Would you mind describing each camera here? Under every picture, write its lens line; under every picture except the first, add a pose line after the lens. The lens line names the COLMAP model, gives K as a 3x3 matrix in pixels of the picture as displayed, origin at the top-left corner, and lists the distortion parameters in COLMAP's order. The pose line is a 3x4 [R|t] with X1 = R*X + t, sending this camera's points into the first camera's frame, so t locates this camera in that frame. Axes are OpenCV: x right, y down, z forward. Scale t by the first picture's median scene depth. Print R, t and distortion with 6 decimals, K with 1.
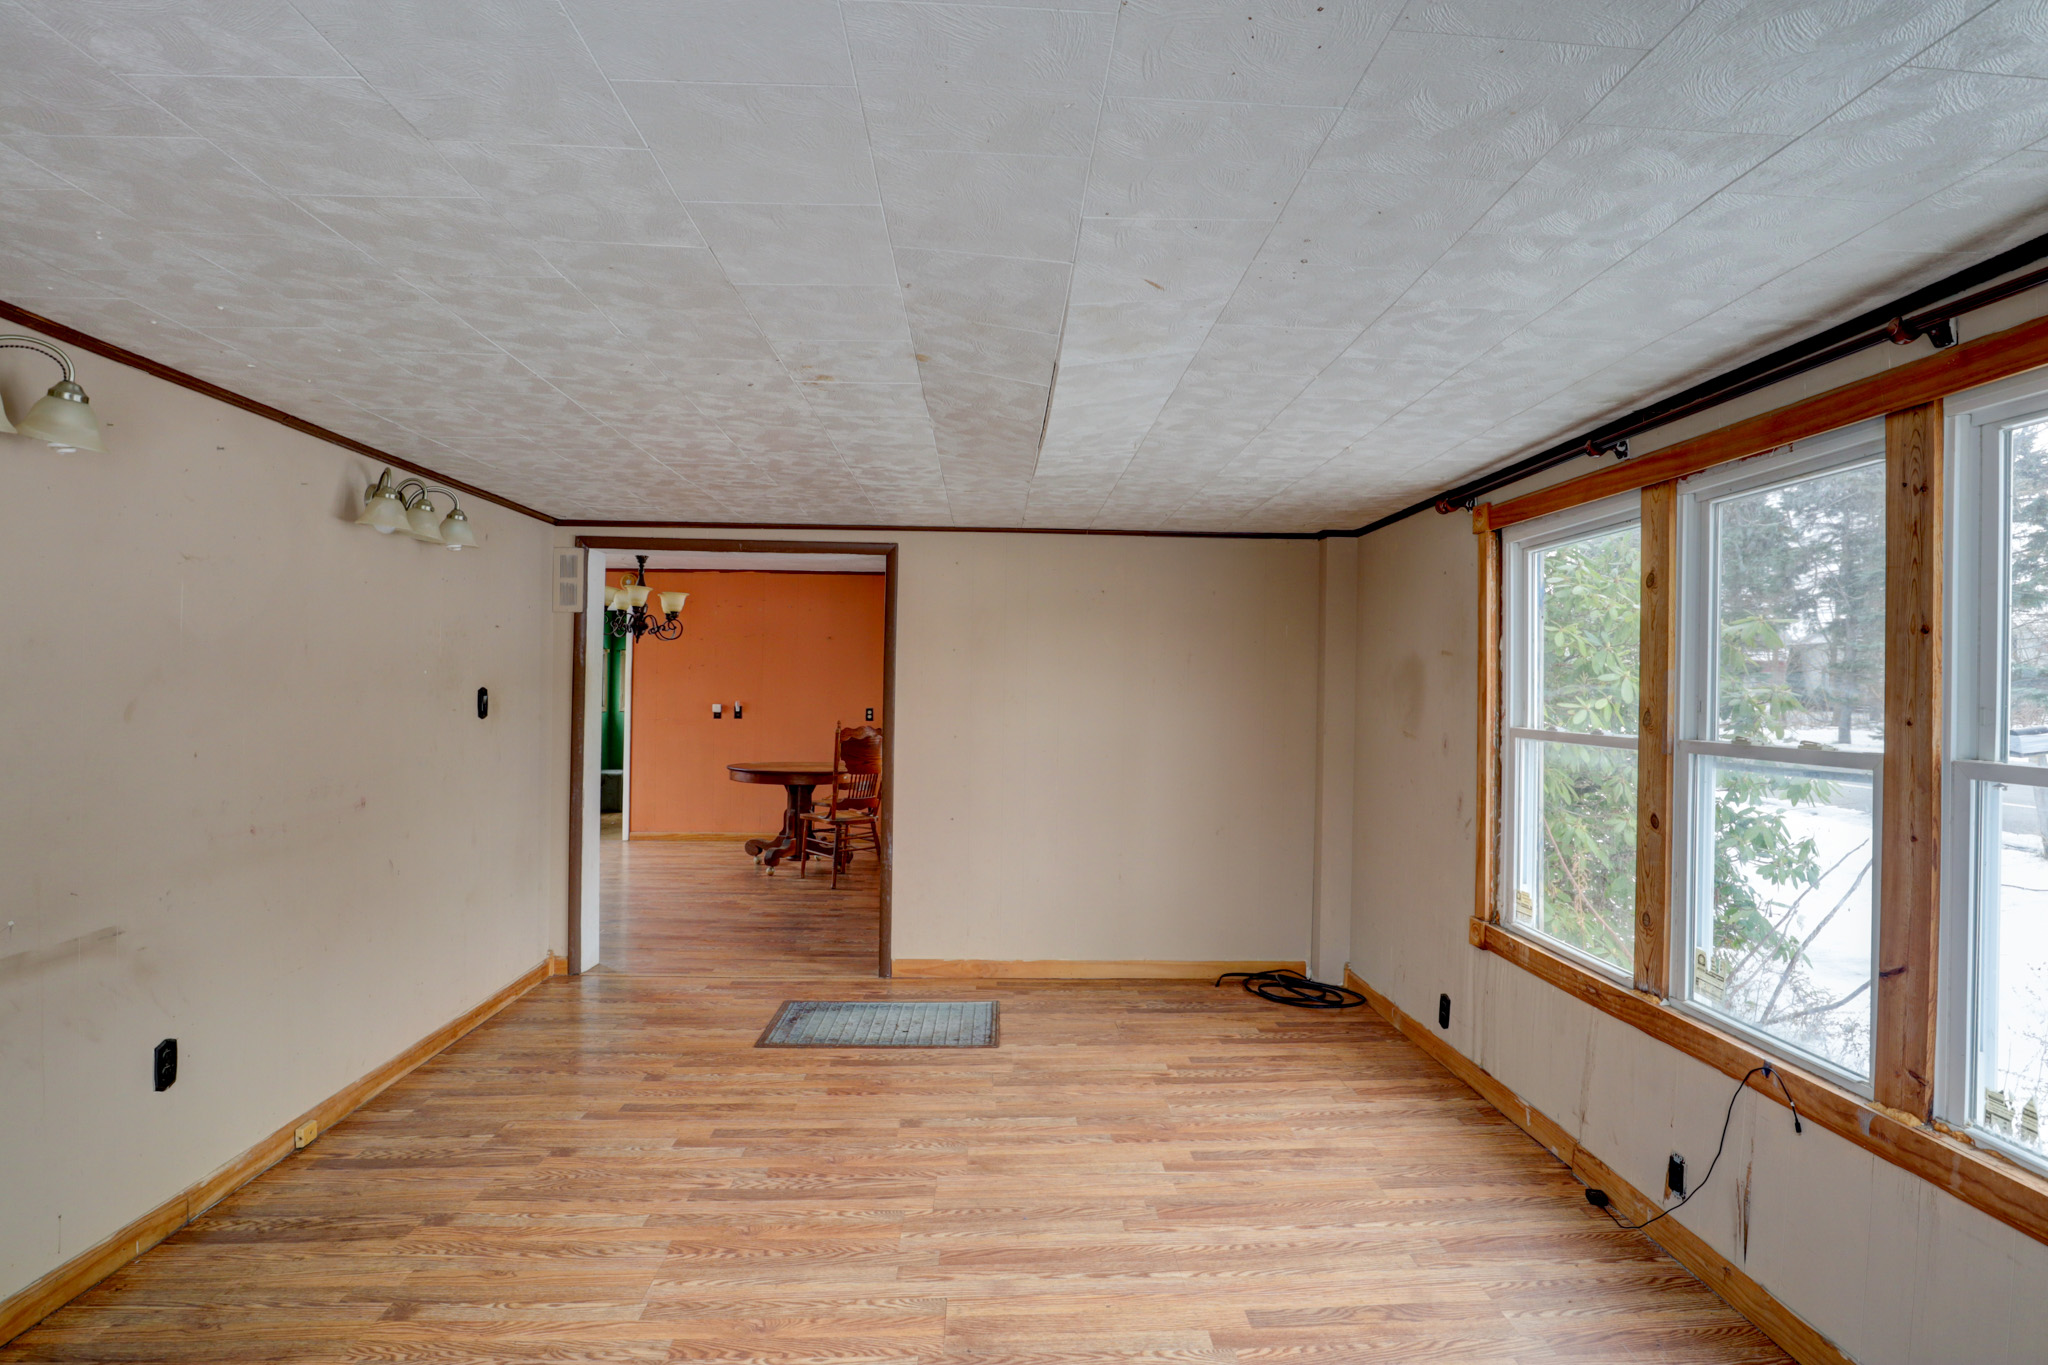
lens RADIAL K [[1029.4, 0, 1040.0], [0, 1029.4, 685.8], [0, 0, 1]] dist [-0.047667, 0.014150]
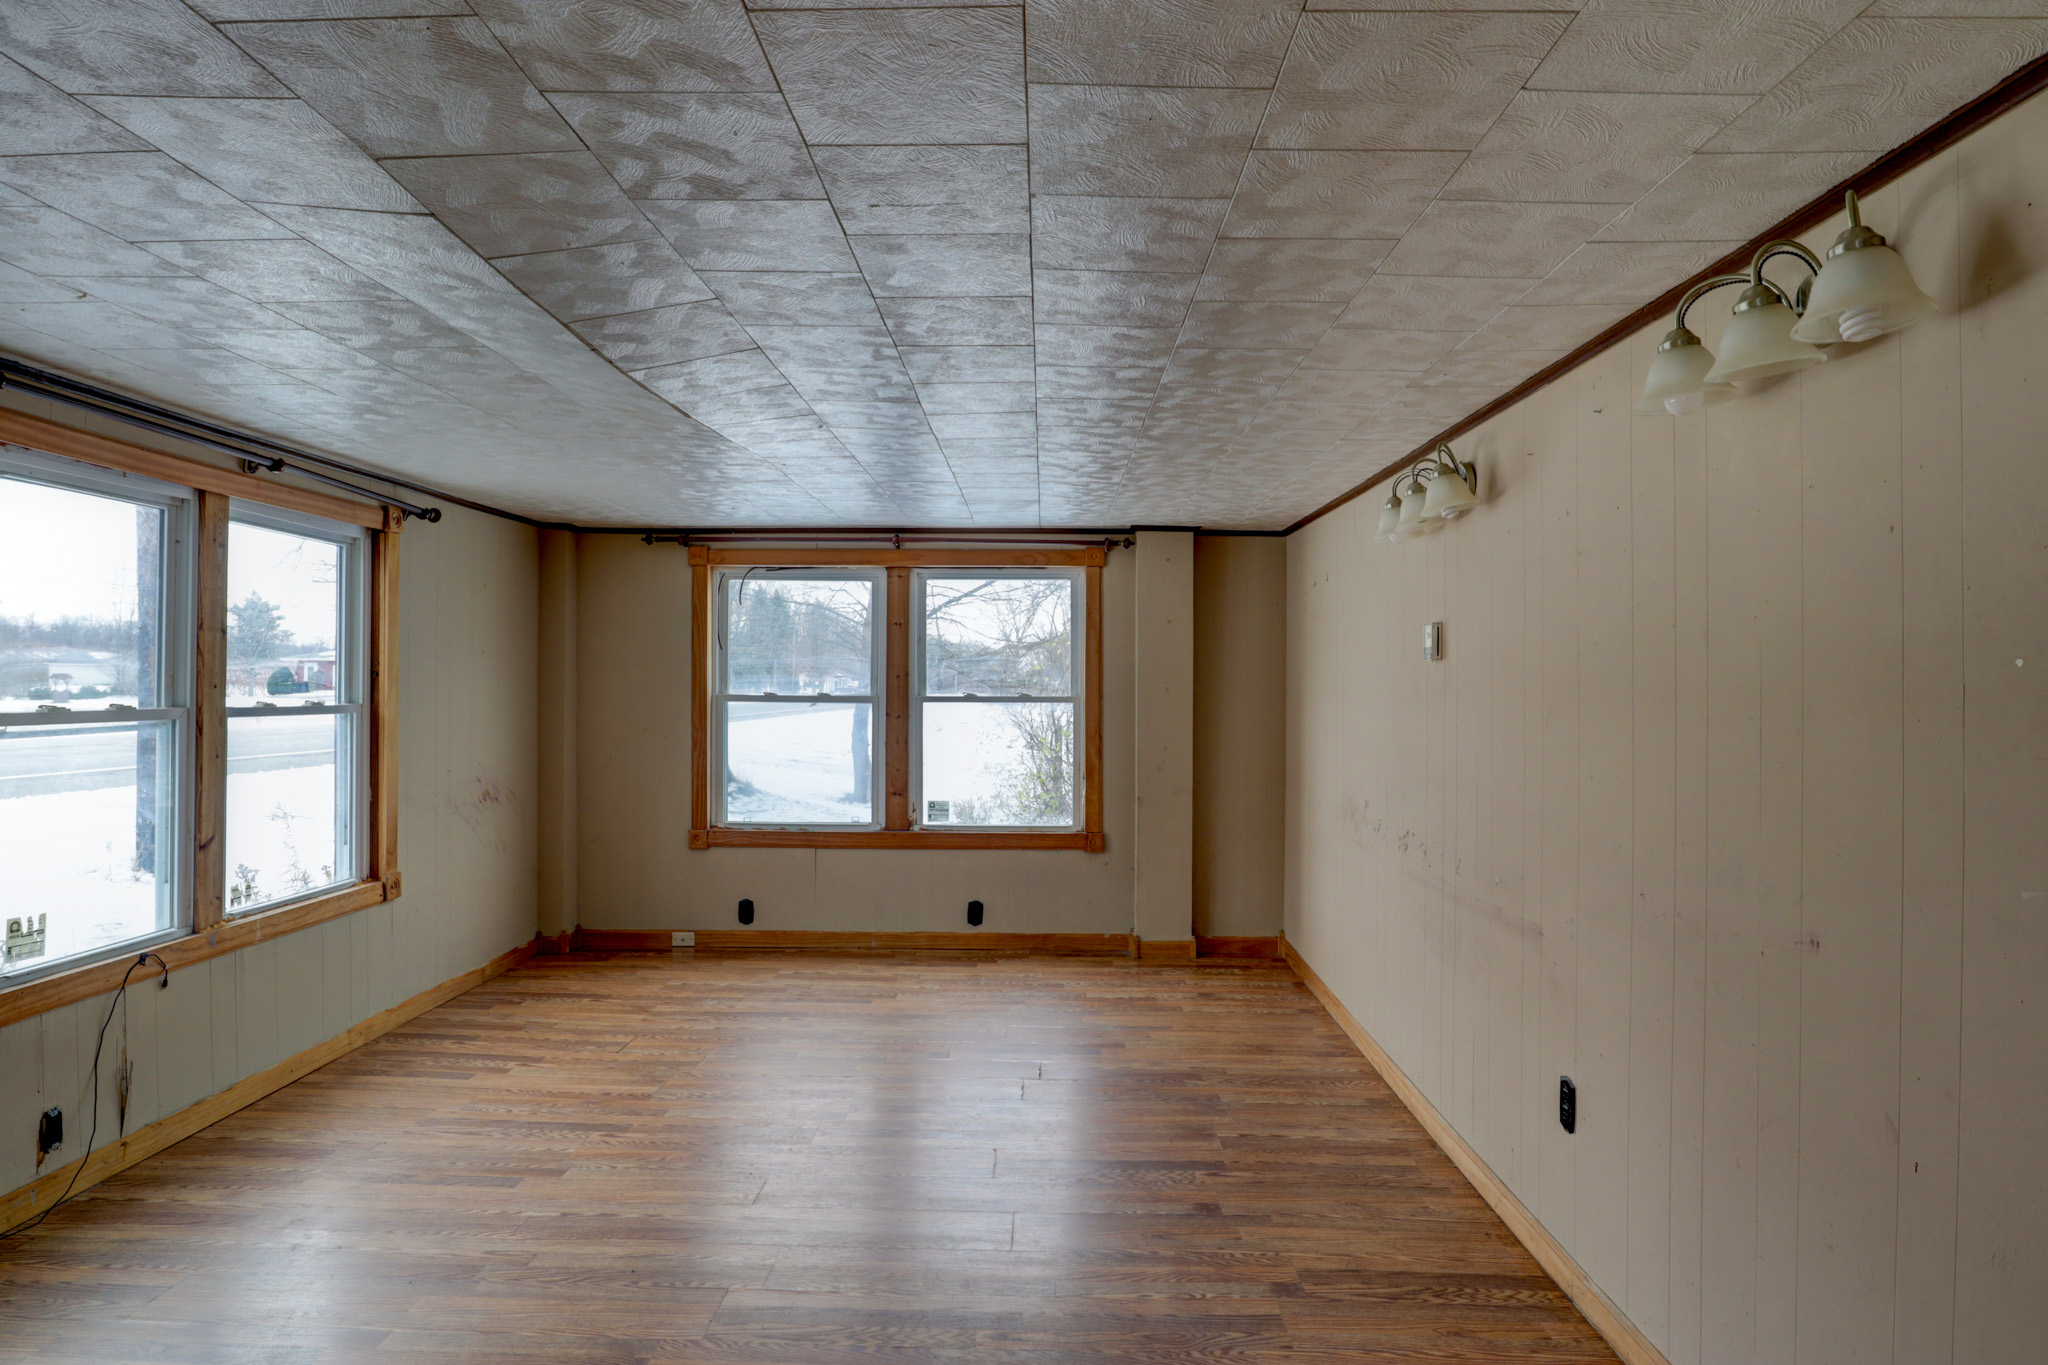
lens RADIAL K [[1102.6, 0, 1040.9], [0, 1102.6, 684.6], [0, 0, 1]] dist [-0.047677, 0.021226]
pose [[-0.998289, -0.023873, 0.053385, -0.335099], [-0.023978, 0.999712, -0.001326, 0.002560], [-0.053338, -0.002604, -0.998573, 1.575597]]
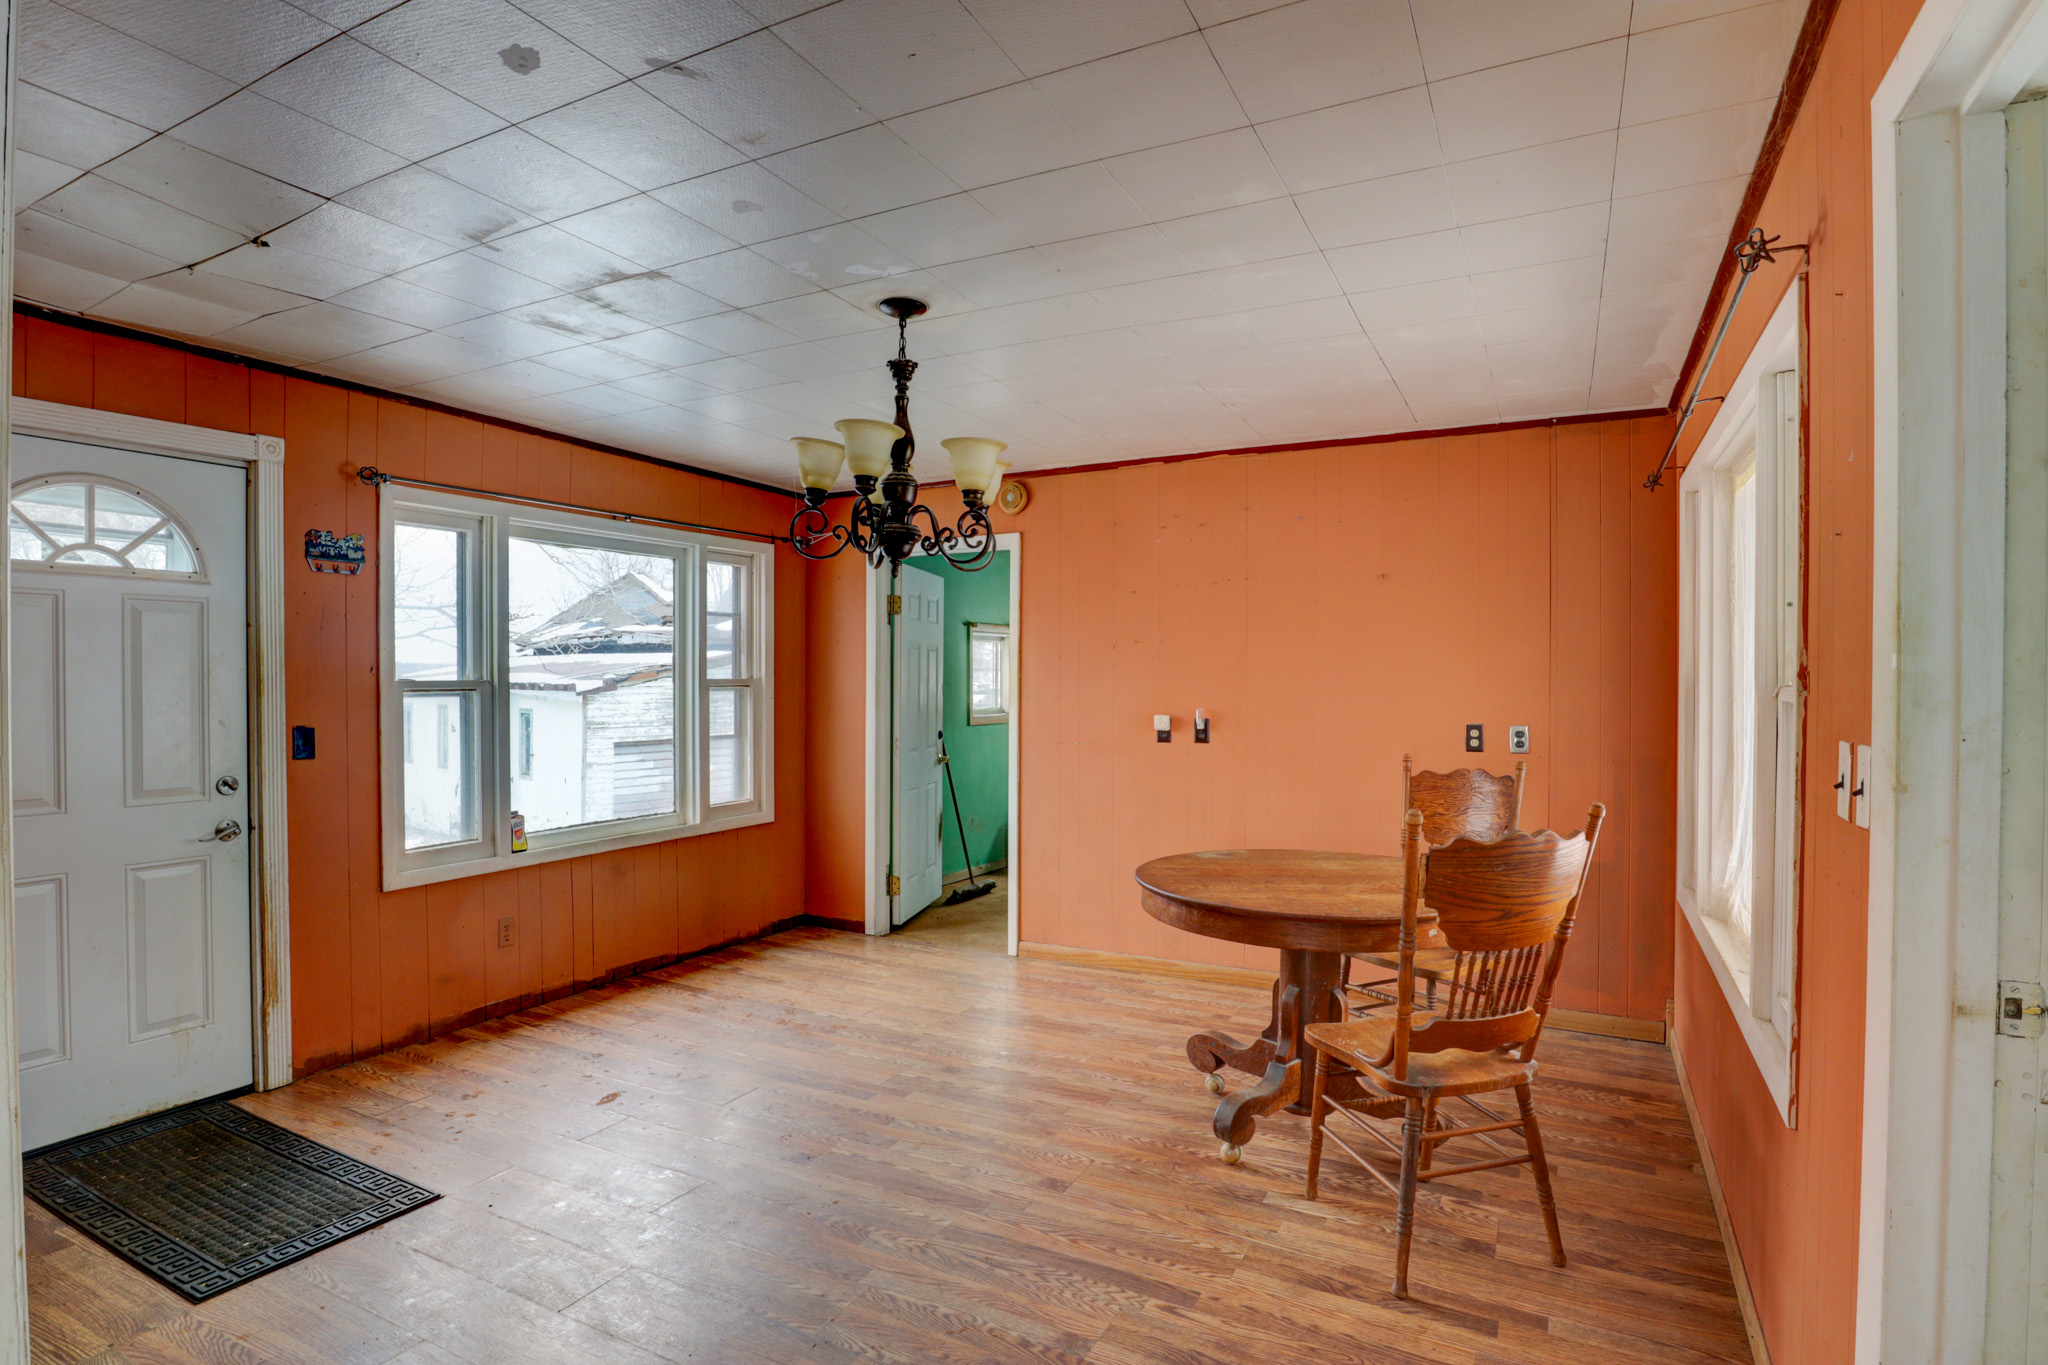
lens RADIAL K [[1029.4, 0, 1040.0], [0, 1029.4, 685.8], [0, 0, 1]] dist [-0.047667, 0.014150]
pose [[0.865728, -0.009596, -0.500423, -0.301603], [0.012597, 0.999917, 0.002618, 0.002440], [0.500356, -0.008571, 0.865777, 1.453373]]
